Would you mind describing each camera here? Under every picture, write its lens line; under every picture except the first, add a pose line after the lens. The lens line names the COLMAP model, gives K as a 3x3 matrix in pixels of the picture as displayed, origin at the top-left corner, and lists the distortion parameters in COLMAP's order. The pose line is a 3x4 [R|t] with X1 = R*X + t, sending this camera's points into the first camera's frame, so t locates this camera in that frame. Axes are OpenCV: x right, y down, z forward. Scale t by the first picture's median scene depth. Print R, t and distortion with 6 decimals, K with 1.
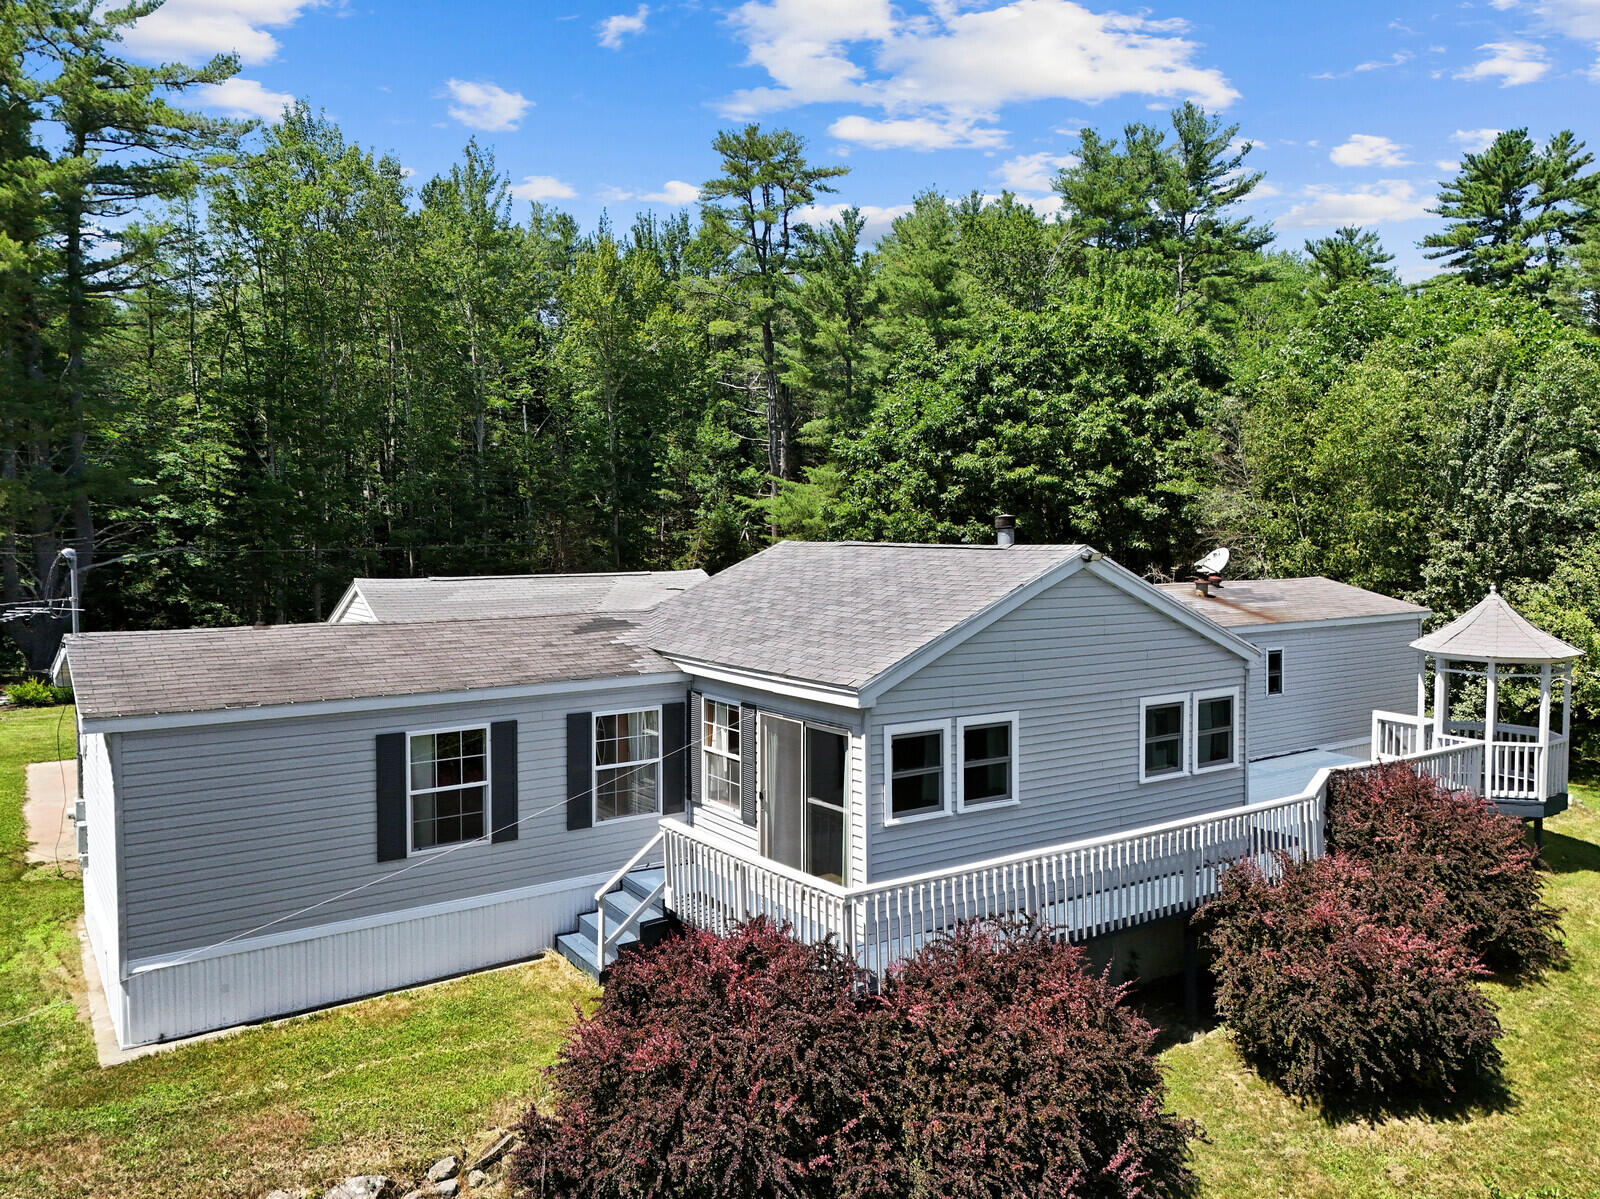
lens RADIAL K [[1108.0, 0, 855.4], [0, 1108.0, 598.9], [0, 0, 1]] dist [0.060056, -0.050591]
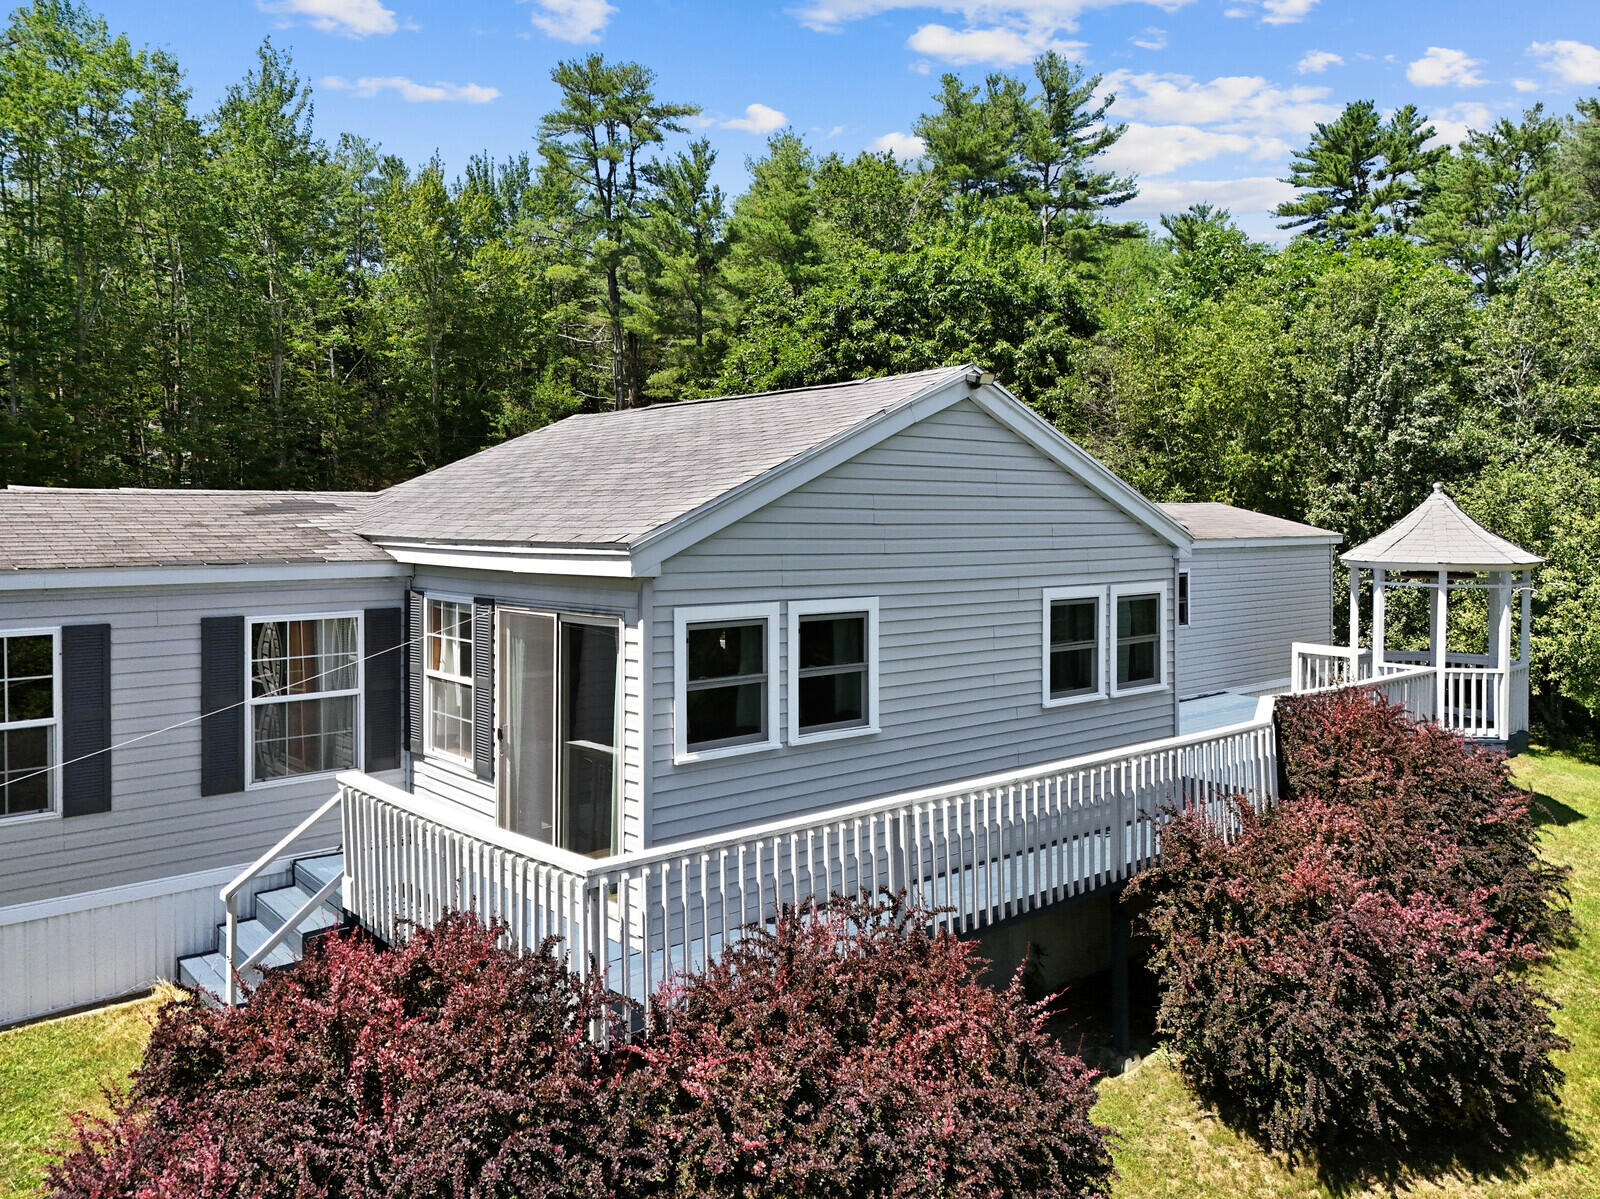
lens RADIAL K [[1125.1, 0, 856.9], [0, 1125.1, 524.2], [0, 0, 1]] dist [0.058168, -0.042612]
pose [[0.992294, 0.005462, 0.123782, 0.040882], [0.001355, 0.998490, -0.054925, 0.082966], [-0.123896, 0.054669, 0.990788, 0.268595]]
